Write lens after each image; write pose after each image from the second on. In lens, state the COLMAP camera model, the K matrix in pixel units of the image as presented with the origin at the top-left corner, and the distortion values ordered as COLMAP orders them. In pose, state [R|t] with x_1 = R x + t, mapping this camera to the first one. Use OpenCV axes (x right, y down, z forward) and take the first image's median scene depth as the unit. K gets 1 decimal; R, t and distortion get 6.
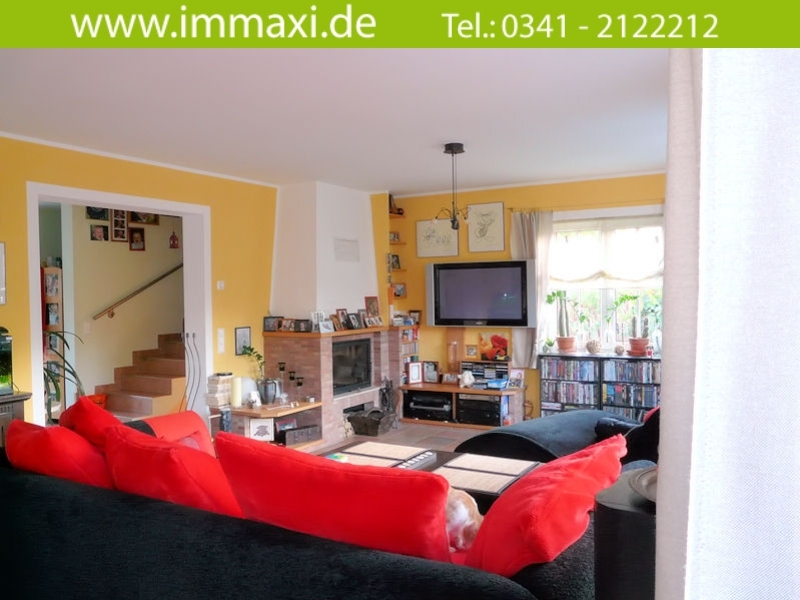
lens RADIAL K [[670.1, 0, 398.1], [0, 670.1, 299.0], [0, 0, 1]] dist [-0.018873, -0.001632]
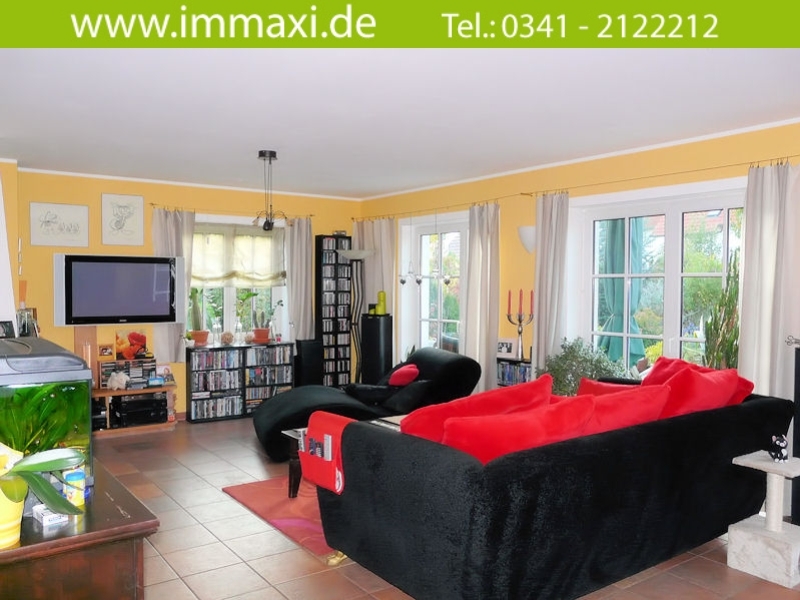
lens RADIAL K [[670.1, 0, 397.1], [0, 670.1, 301.0], [0, 0, 1]] dist [-0.018873, -0.001632]
pose [[0.421705, -0.001515, 0.906732, -0.618443], [0.003196, 0.999995, 0.000184, 0.010362], [-0.906728, 0.002821, 0.421707, 0.271948]]
